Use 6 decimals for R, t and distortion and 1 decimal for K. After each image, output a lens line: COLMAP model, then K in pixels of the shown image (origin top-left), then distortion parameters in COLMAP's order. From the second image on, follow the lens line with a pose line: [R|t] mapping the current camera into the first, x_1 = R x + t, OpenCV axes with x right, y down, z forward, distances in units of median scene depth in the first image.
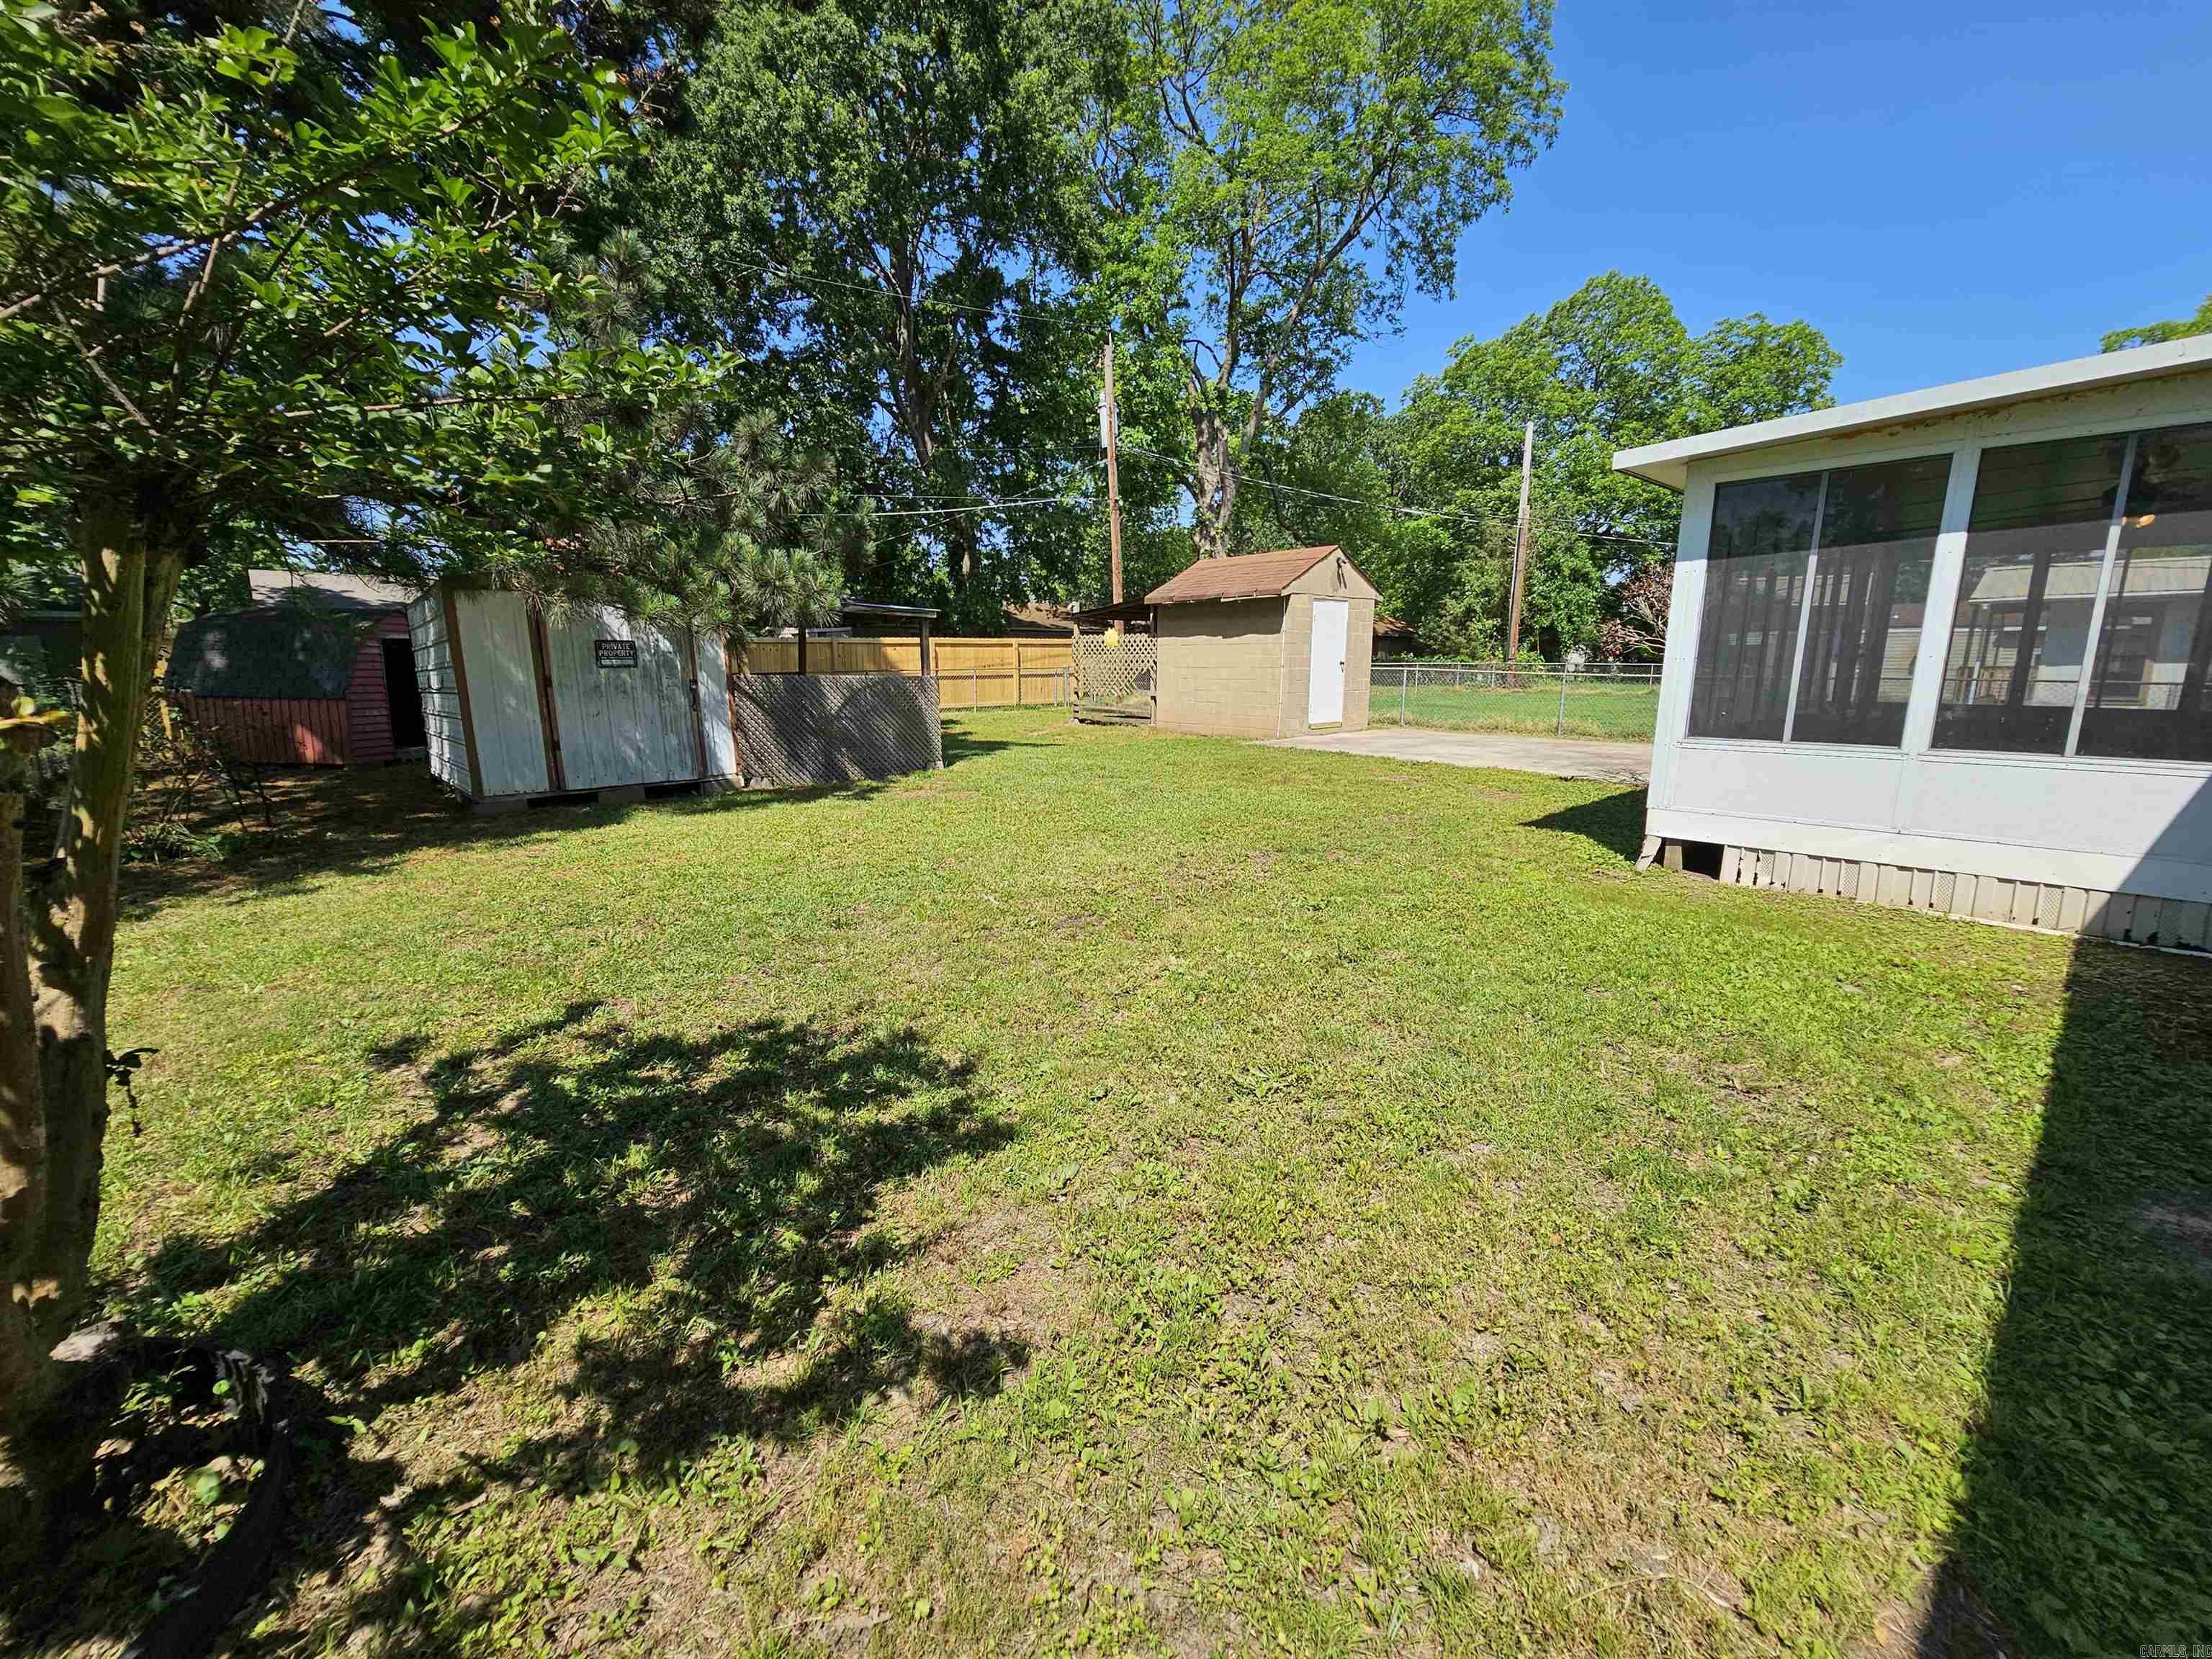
lens RADIAL K [[908.1, 0, 1104.2], [0, 908.1, 837.2], [0, 0, 1]] dist [-0.003801, 0.000801]
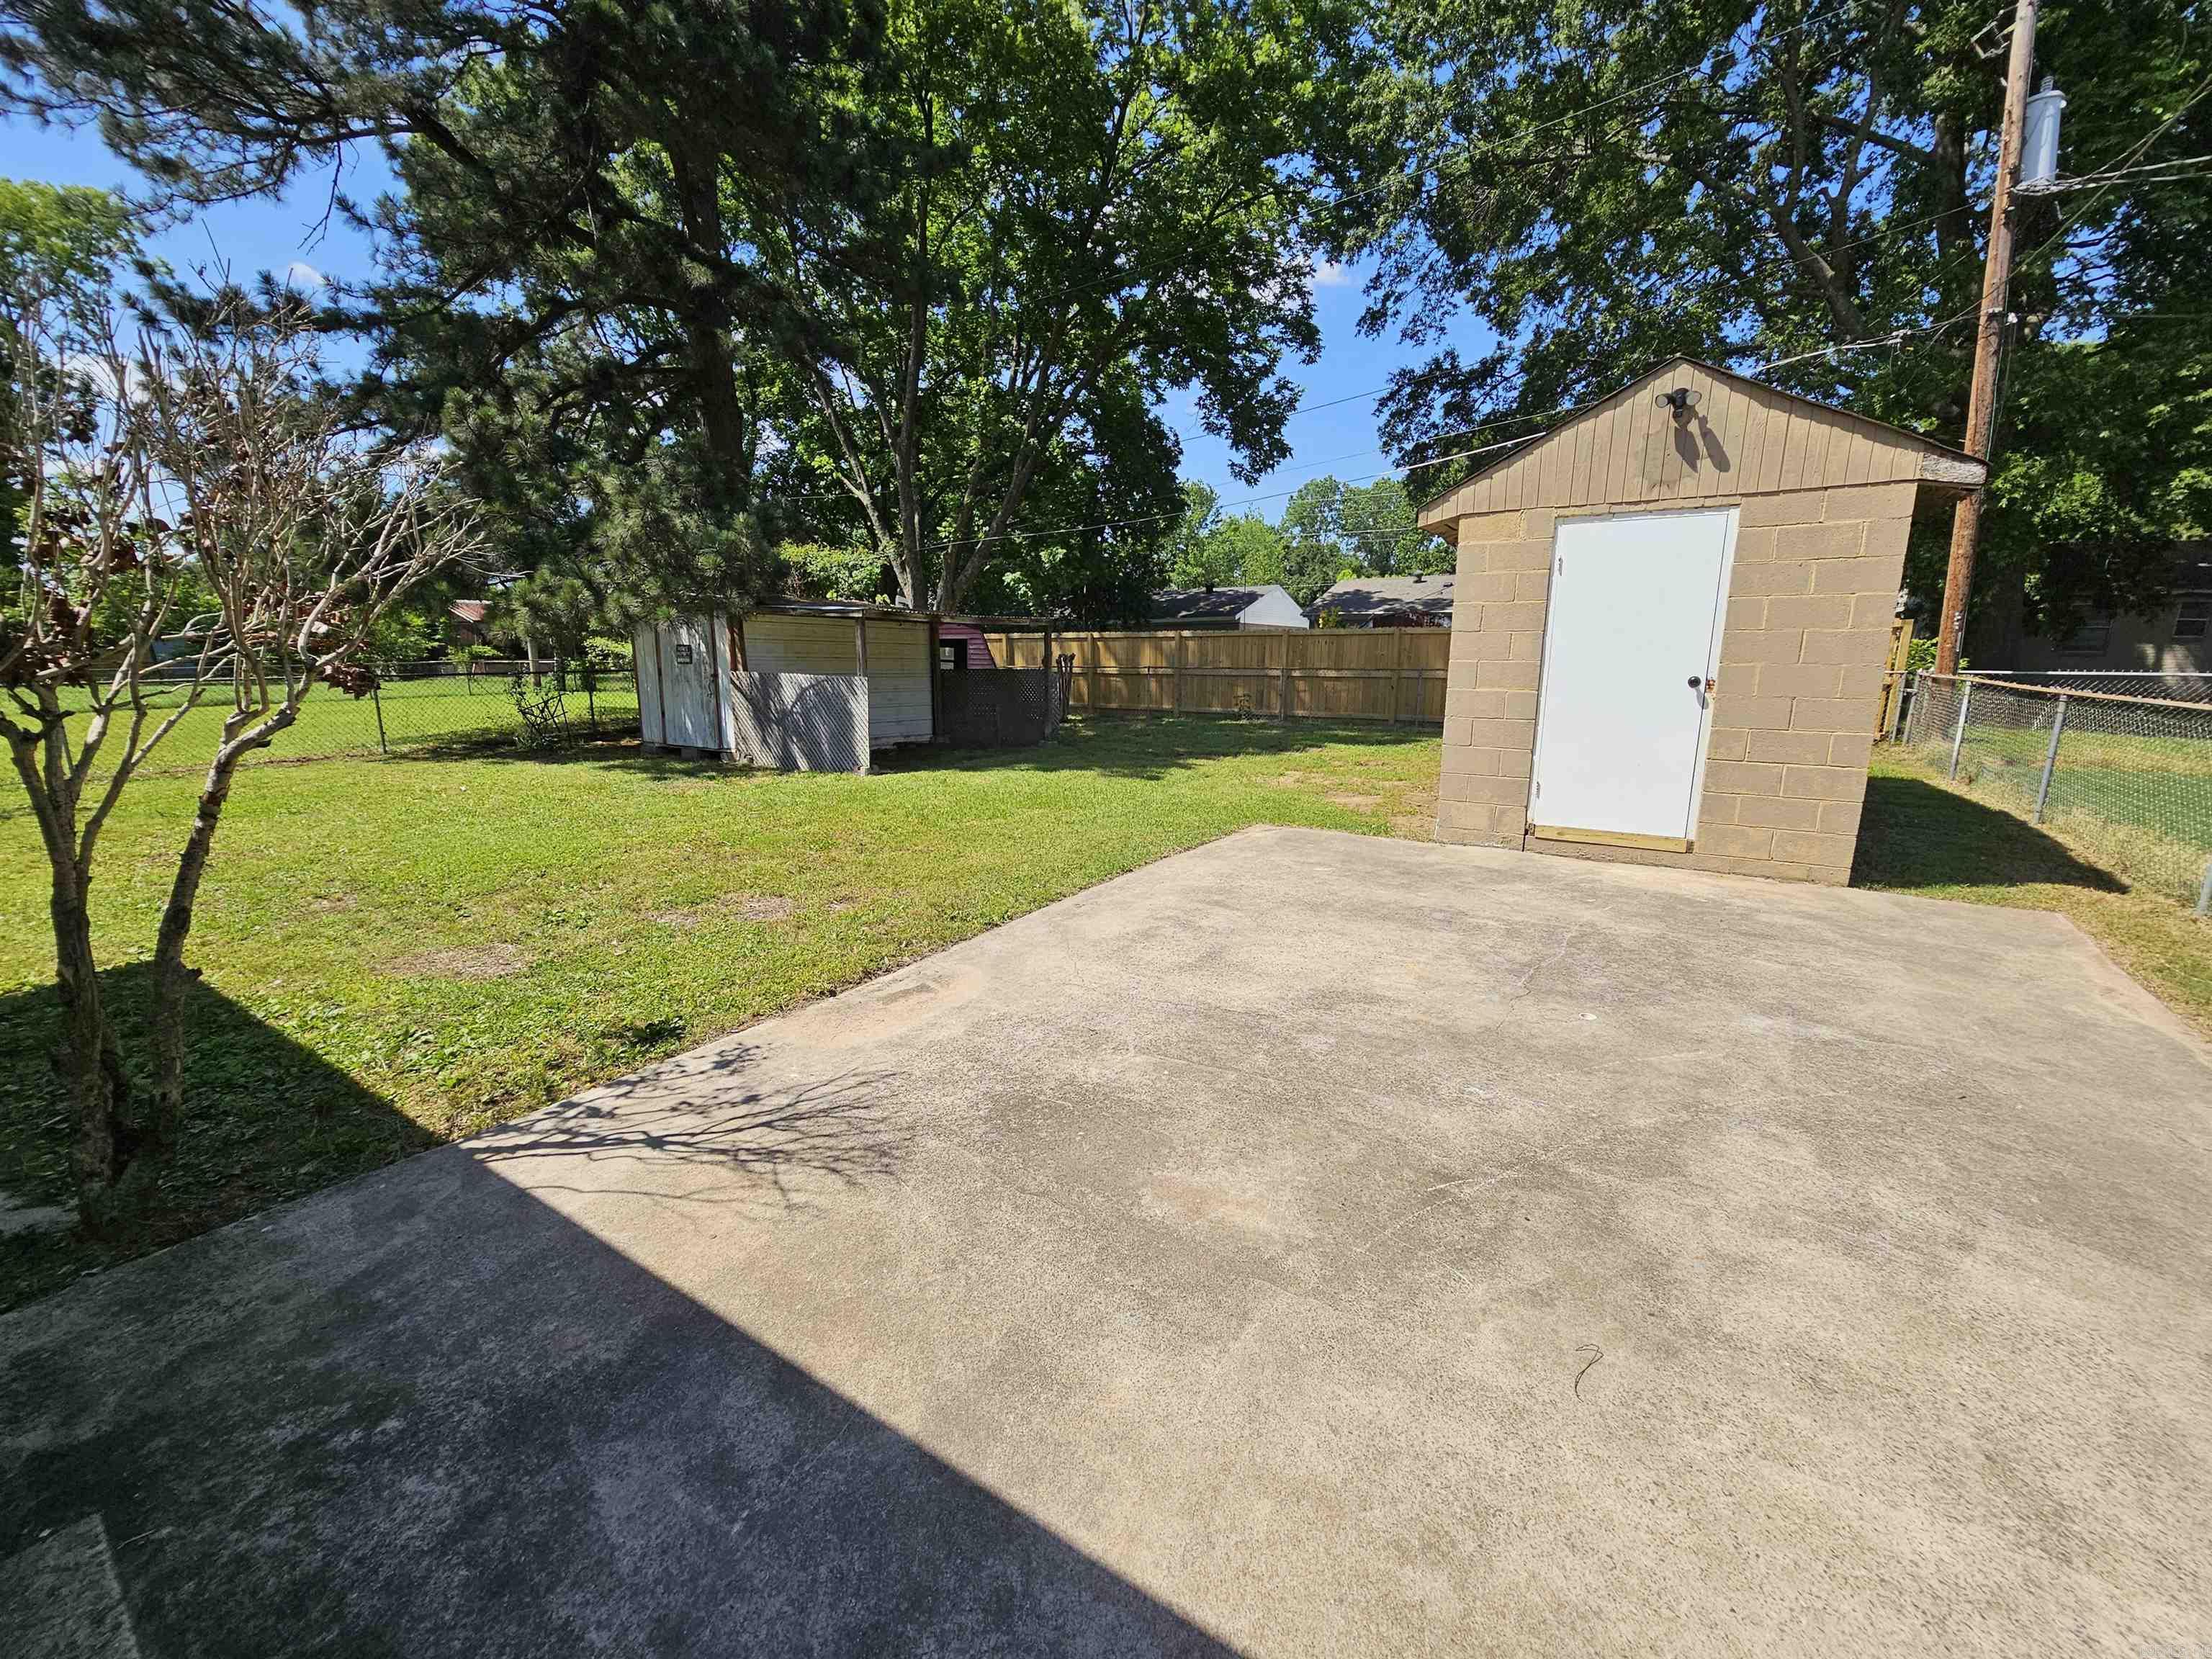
lens RADIAL K [[908.1, 0, 1105.2], [0, 908.1, 823.6], [0, 0, 1]] dist [-0.003801, 0.000801]
pose [[0.249184, 0.190231, -0.949589, 0.762956], [-0.177554, 0.972872, 0.148303, -0.201013], [0.952041, 0.131649, 0.276200, 0.934715]]
